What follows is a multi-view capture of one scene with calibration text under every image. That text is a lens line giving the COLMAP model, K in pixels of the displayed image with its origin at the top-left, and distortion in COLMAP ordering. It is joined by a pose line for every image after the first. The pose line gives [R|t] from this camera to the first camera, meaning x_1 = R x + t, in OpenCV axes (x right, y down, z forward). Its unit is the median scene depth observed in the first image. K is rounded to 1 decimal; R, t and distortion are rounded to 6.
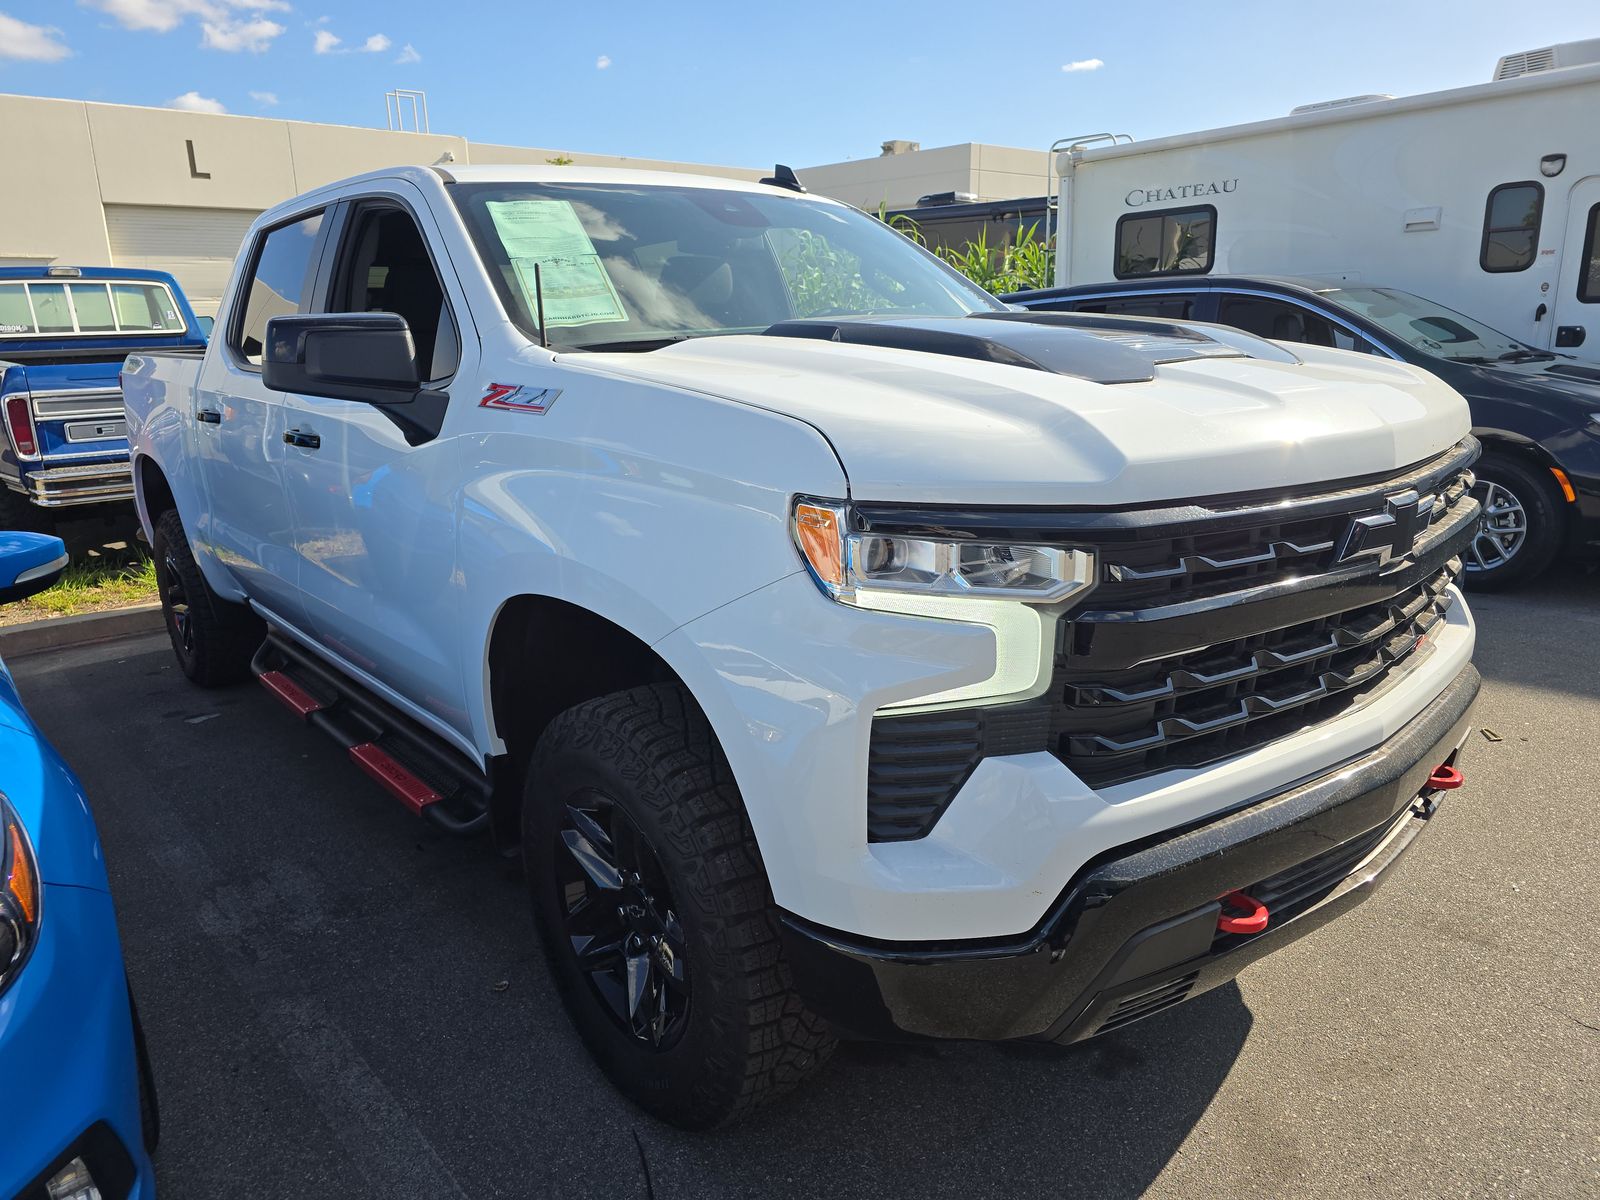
lens RADIAL K [[1080.7, 0, 803.2], [0, 1080.7, 601.3], [0, 0, 1]] dist [0.006999, -0.007805]
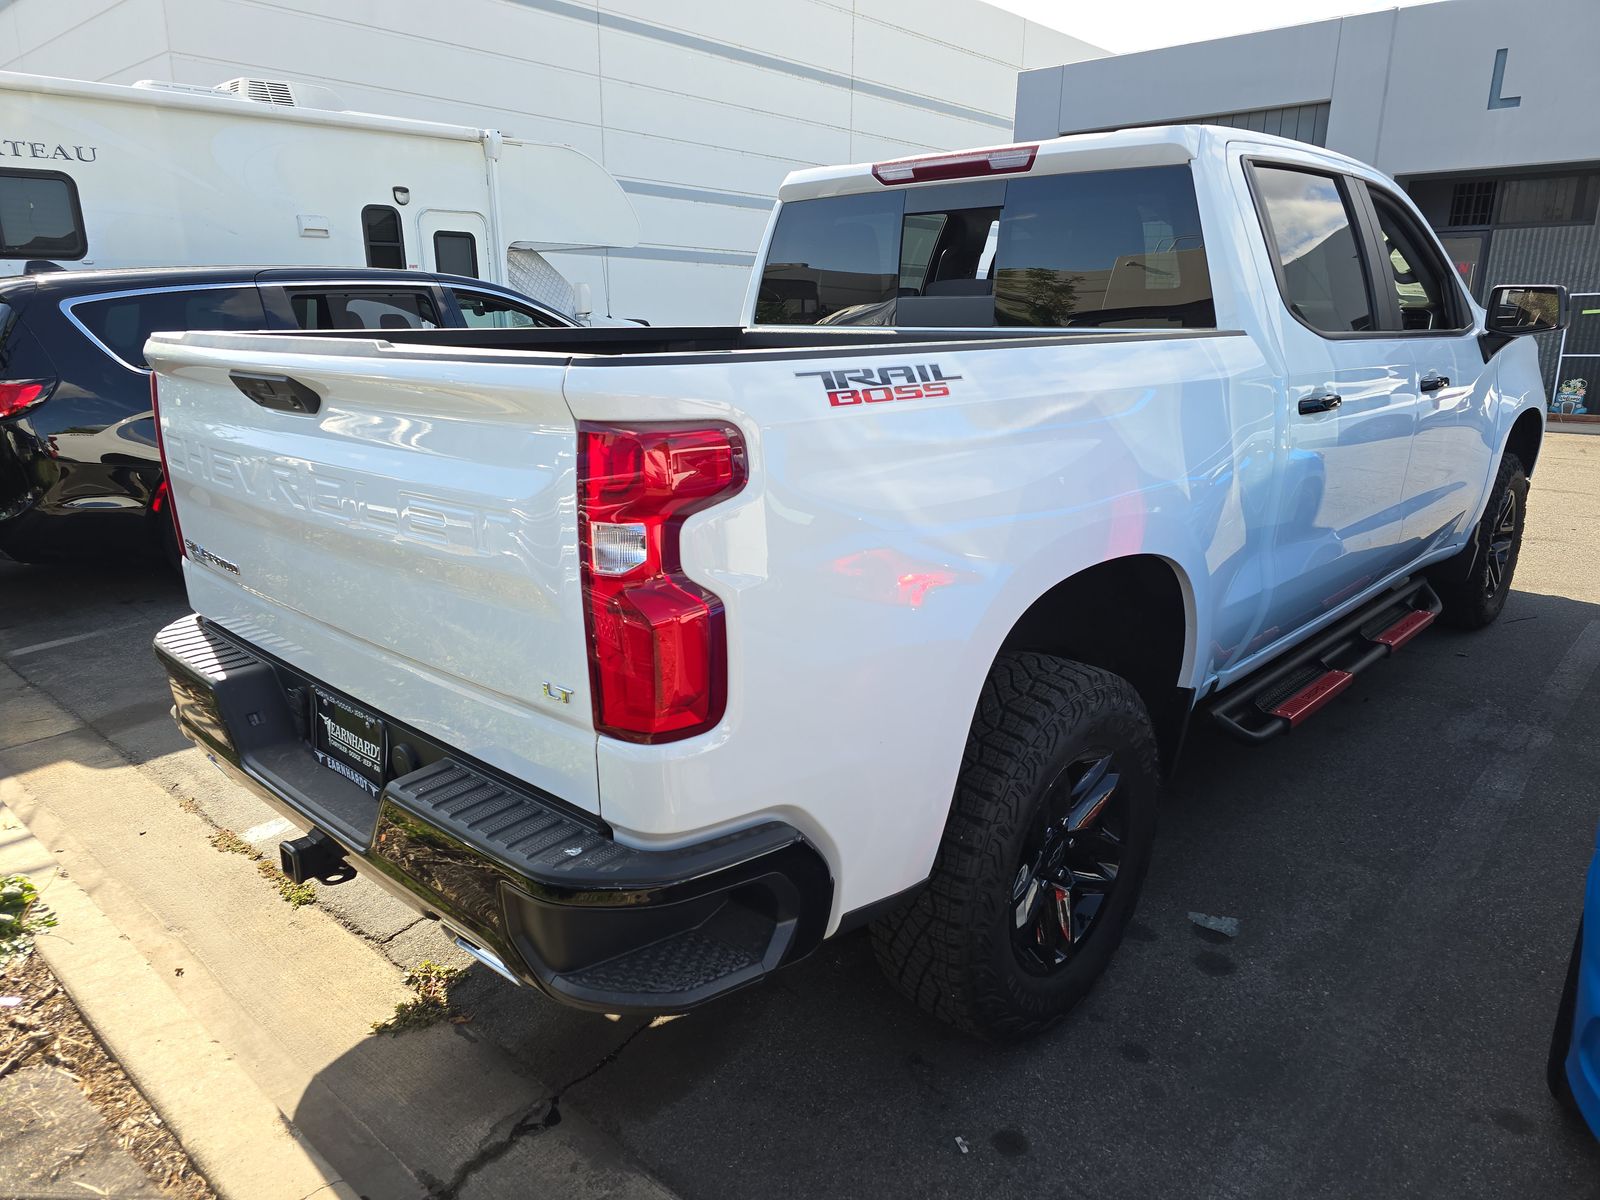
lens RADIAL K [[1080.7, 0, 804.0], [0, 1080.7, 601.3], [0, 0, 1]] dist [0.006999, -0.007805]
pose [[-0.114587, -0.233208, 0.965652, -0.661446], [0.251186, 0.933666, 0.255290, -0.169154], [-0.961132, 0.271811, -0.048408, 0.739450]]
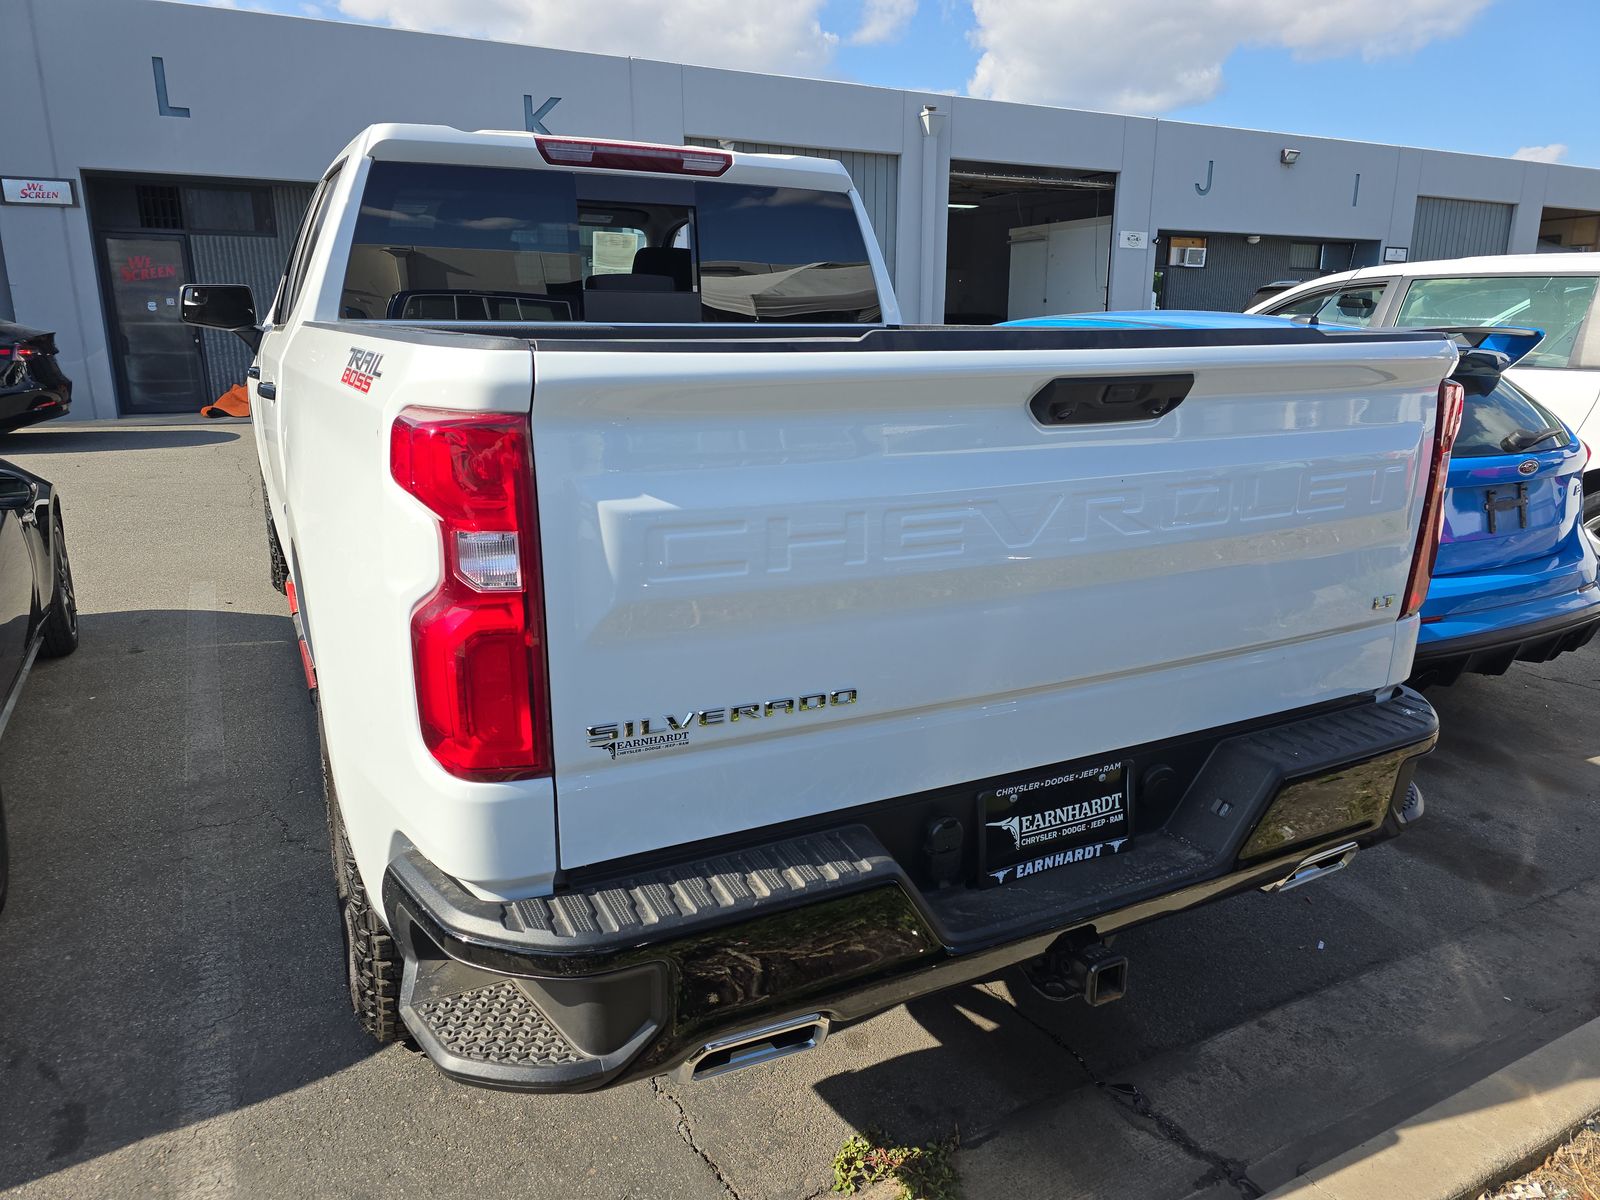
lens RADIAL K [[1080.7, 0, 801.8], [0, 1080.7, 600.9], [0, 0, 1]] dist [0.006999, -0.007805]
pose [[-0.973728, -0.042673, 0.223682, 0.164419], [0.069592, 0.879525, 0.470737, -0.397532], [-0.216822, 0.473936, -0.853448, 1.613083]]
